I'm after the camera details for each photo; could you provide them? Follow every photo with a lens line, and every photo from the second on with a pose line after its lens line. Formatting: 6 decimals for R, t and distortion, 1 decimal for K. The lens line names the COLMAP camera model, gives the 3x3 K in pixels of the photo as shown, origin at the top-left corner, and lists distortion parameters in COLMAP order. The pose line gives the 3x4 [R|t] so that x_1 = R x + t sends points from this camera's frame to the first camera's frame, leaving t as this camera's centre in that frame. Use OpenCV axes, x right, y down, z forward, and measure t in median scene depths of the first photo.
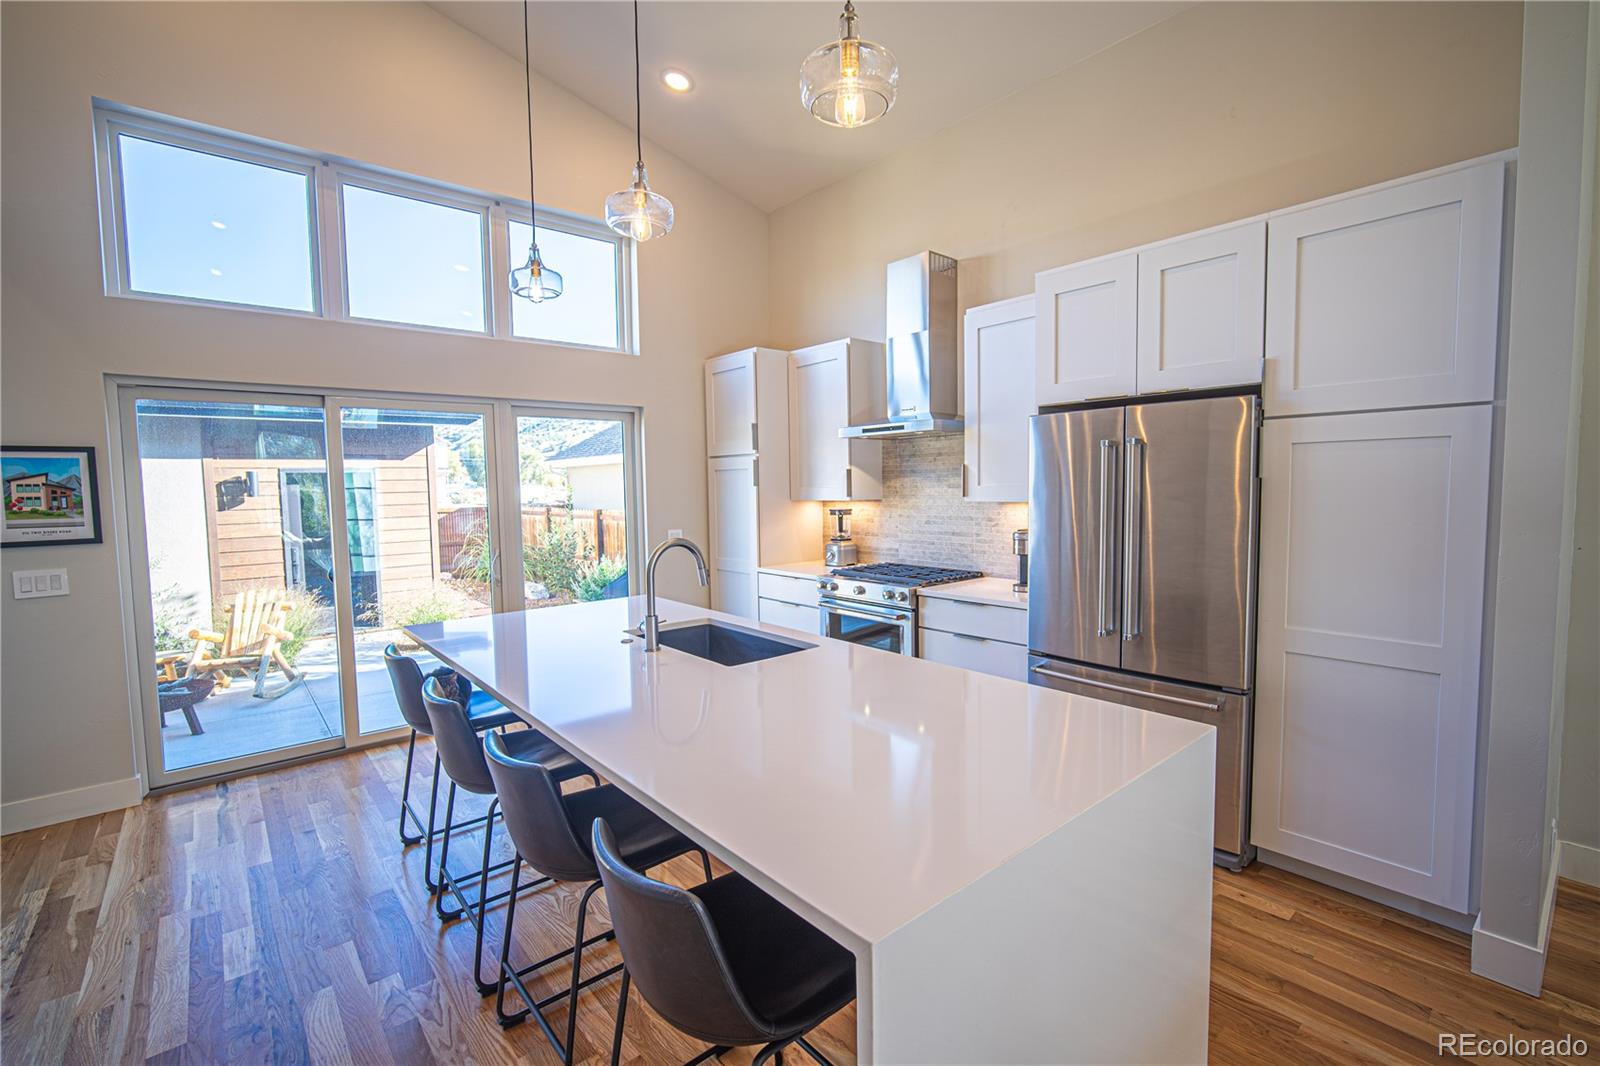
lens RADIAL K [[704.5, 0, 800.4], [0, 704.5, 529.7], [0, 0, 1]] dist [-0.002363, 0.003654]
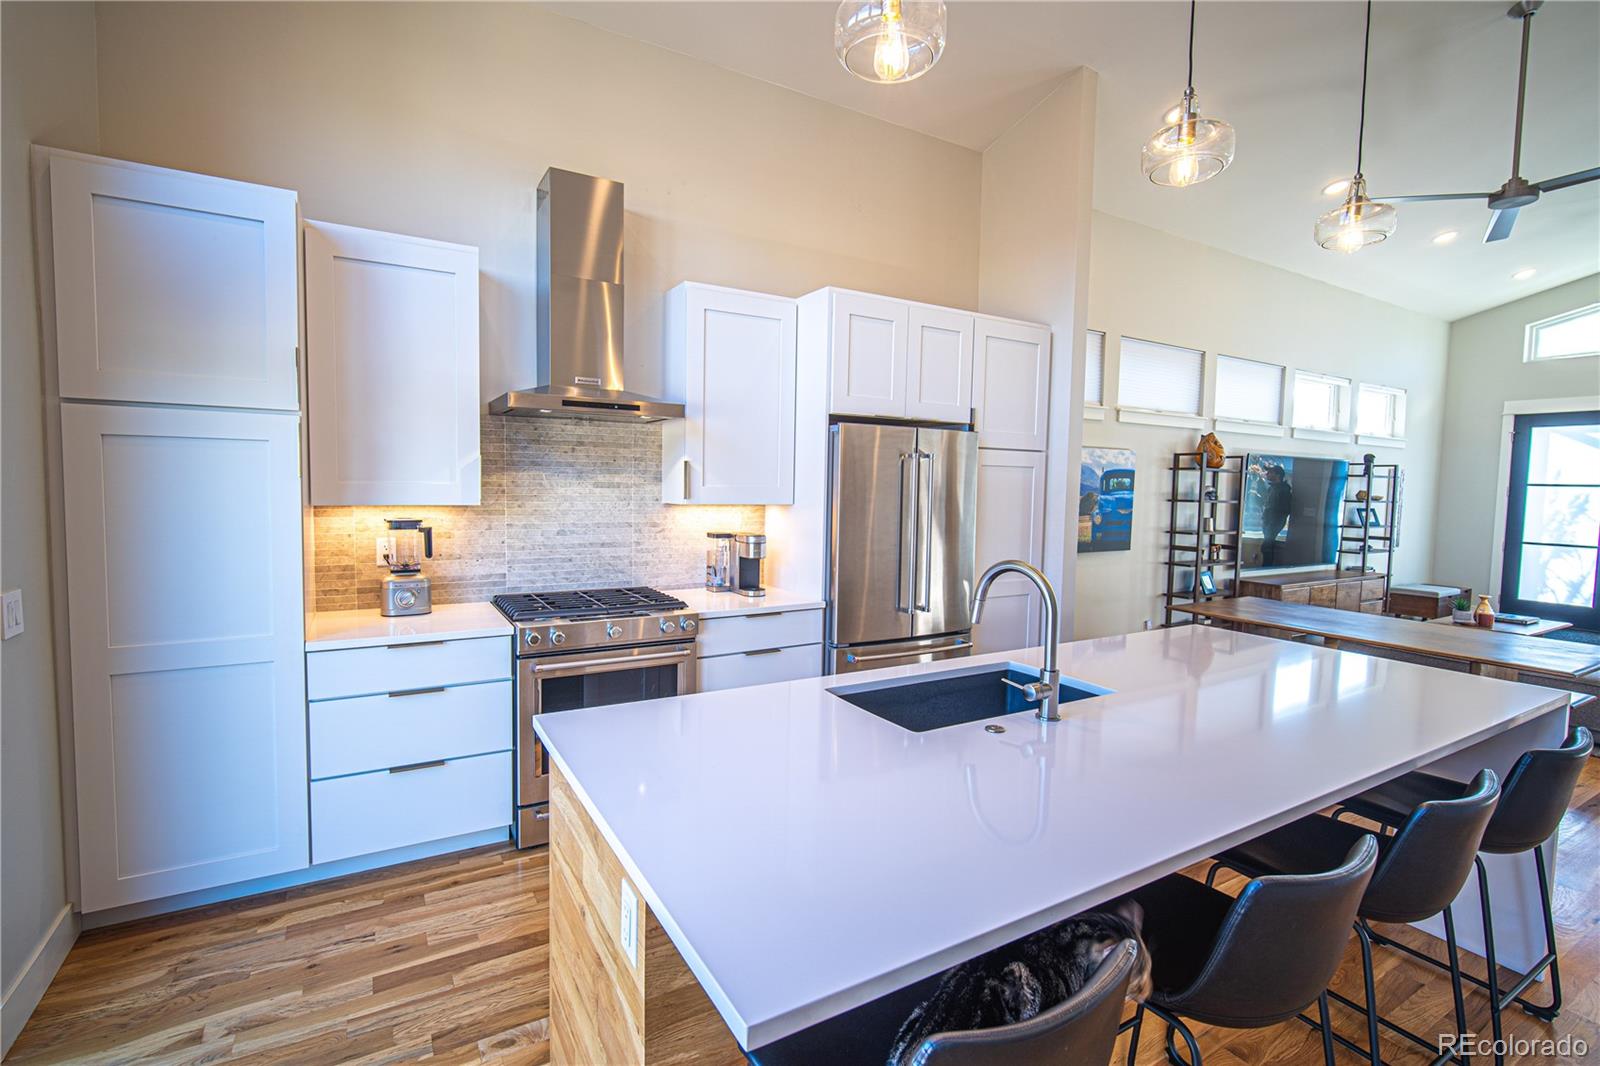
lens RADIAL K [[740.5, 0, 806.5], [0, 740.5, 527.5], [0, 0, 1]] dist [-0.001718, 0.004599]
pose [[0.166973, -0.043546, 0.984999, -0.568209], [0.041901, 0.998435, 0.037037, -0.035176], [-0.985071, 0.035088, 0.168536, 0.630077]]
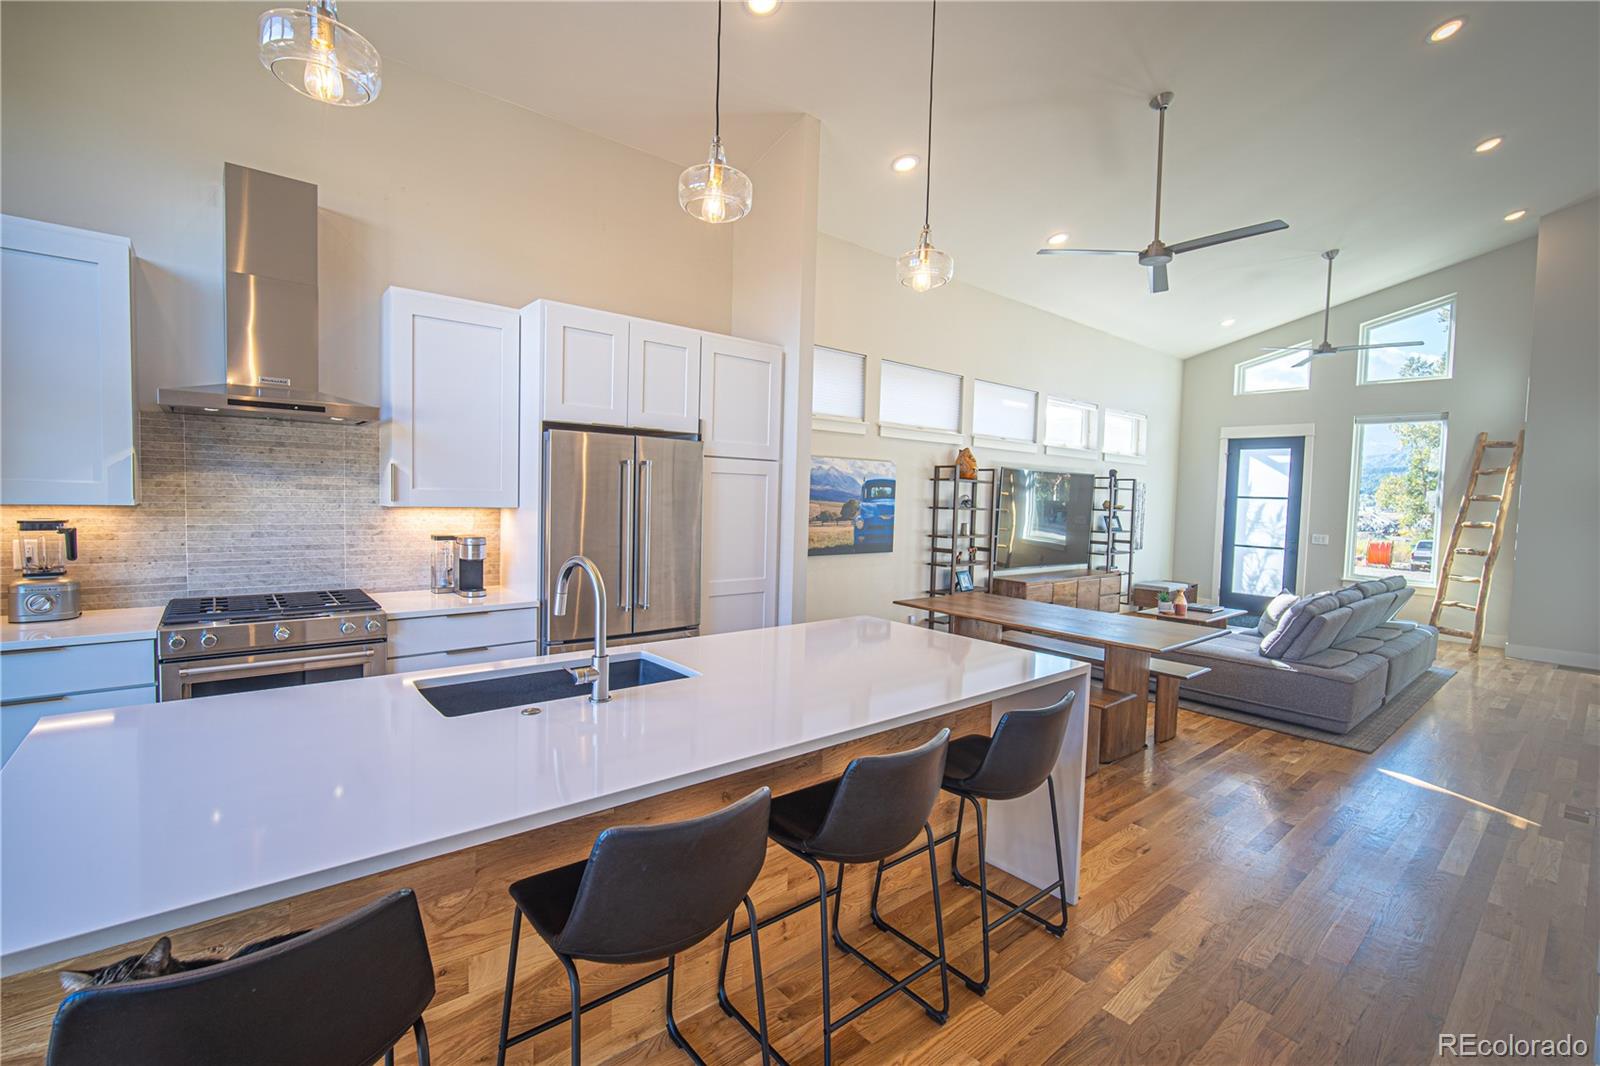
lens RADIAL K [[704.5, 0, 800.4], [0, 704.5, 529.7], [0, 0, 1]] dist [-0.002363, 0.003654]
pose [[0.008820, -0.037095, 0.999273, -0.565960], [0.035606, 0.998690, 0.036759, -0.023034], [-0.999327, 0.035256, 0.010129, 0.439091]]
